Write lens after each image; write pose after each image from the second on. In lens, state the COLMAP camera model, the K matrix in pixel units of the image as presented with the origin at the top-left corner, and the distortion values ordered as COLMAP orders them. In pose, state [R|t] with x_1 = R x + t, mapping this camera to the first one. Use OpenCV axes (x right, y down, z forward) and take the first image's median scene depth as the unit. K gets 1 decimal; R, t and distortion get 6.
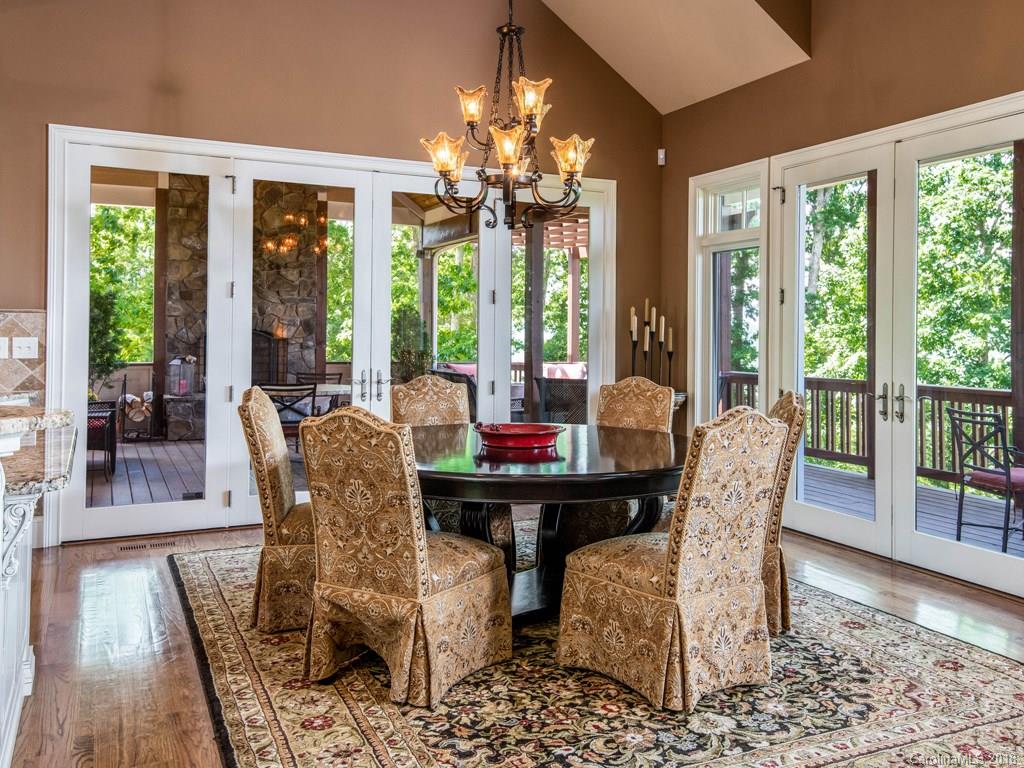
lens RADIAL K [[863.5, 0, 515.7], [0, 863.5, 384.0], [0, 0, 1]] dist [0.042219, 0.006362]
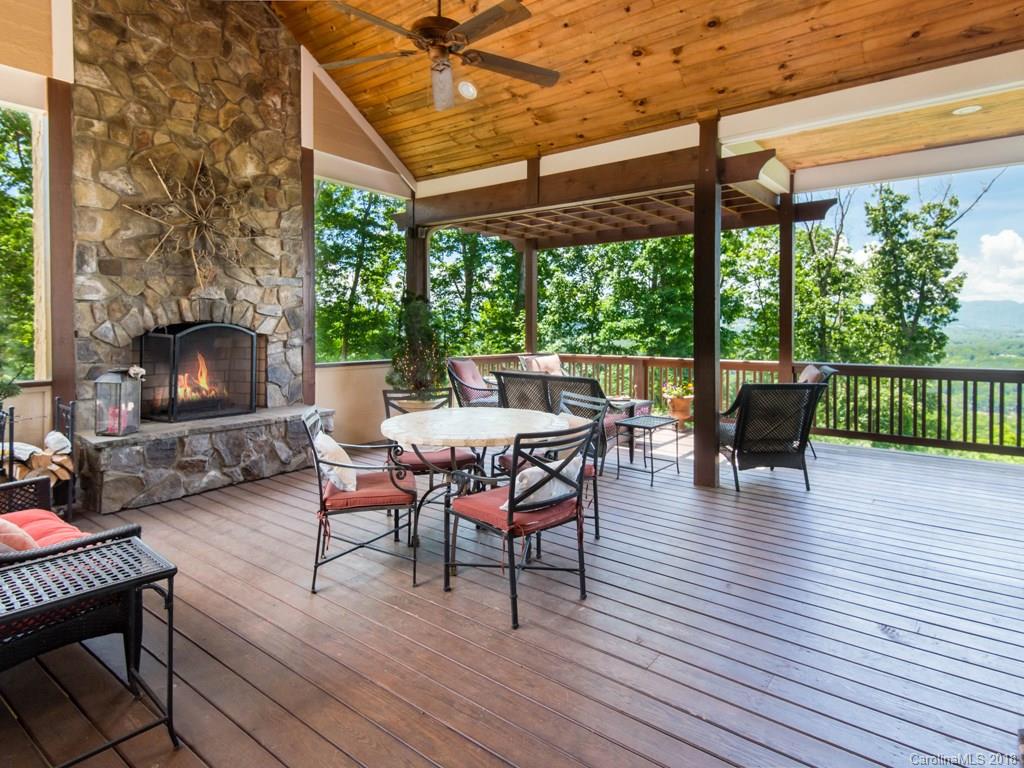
lens RADIAL K [[572.5, 0, 504.6], [0, 572.5, 359.4], [0, 0, 1]] dist [0.029056, -0.009931]
pose [[0.890550, -0.035994, 0.453459, -0.321770], [0.036331, 0.999308, 0.007970, -0.030648], [-0.453432, 0.009377, 0.891242, 0.516846]]
